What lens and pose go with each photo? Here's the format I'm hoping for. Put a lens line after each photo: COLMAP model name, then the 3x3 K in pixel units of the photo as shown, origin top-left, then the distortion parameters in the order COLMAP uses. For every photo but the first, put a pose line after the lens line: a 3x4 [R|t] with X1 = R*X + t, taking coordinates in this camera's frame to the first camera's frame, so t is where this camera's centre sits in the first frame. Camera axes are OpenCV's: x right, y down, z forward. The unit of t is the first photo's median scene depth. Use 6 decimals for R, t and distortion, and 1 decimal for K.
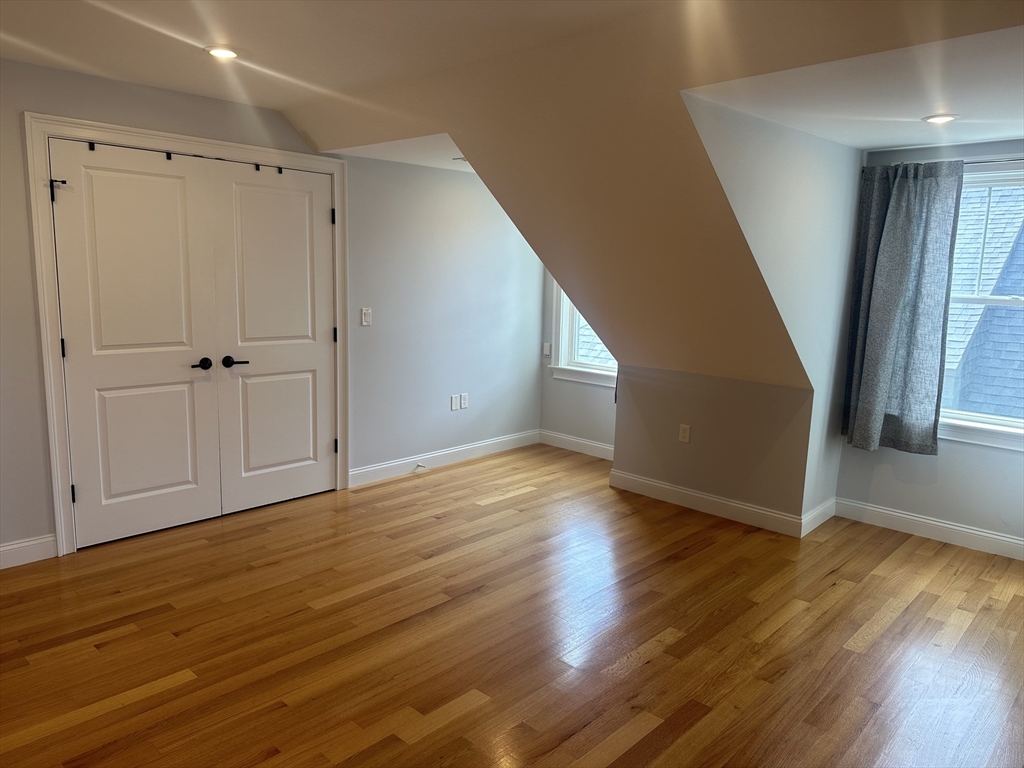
lens RADIAL K [[720.5, 0, 509.6], [0, 720.5, 385.2], [0, 0, 1]] dist [0.195326, -0.213472]
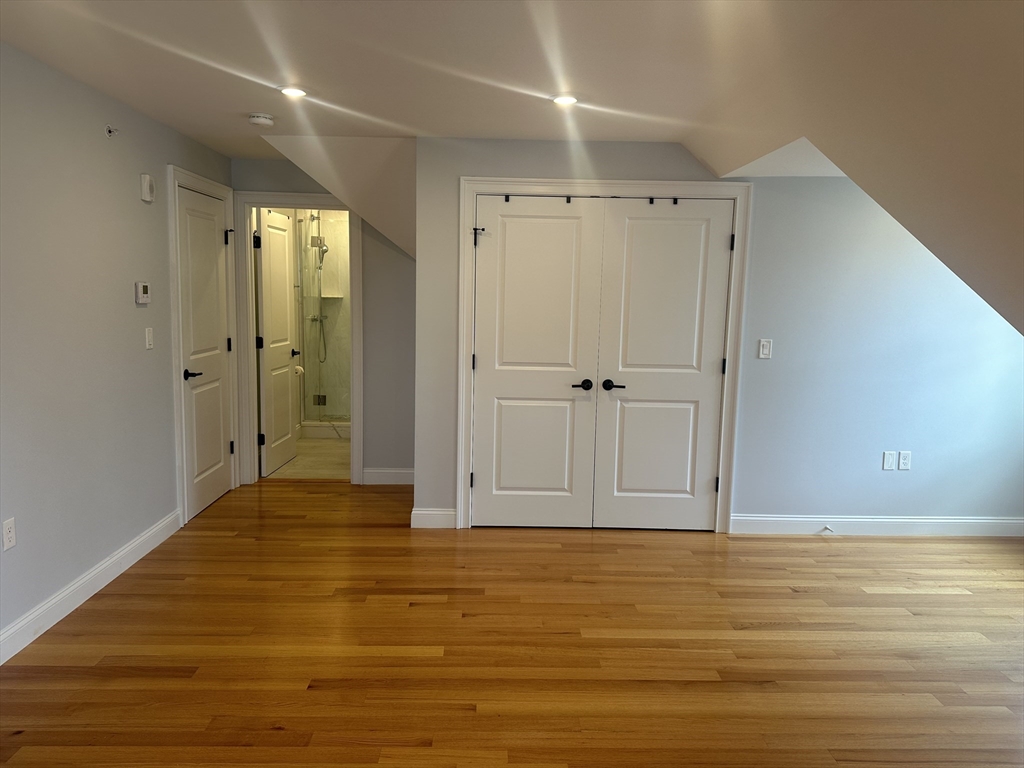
lens RADIAL K [[723.9, 0, 518.1], [0, 723.9, 379.9], [0, 0, 1]] dist [0.152787, -0.214388]
pose [[0.725102, 0.076768, -0.684349, 0.244343], [-0.113749, 0.993468, -0.009079, -0.014746], [0.679182, 0.084427, 0.729098, 0.148977]]
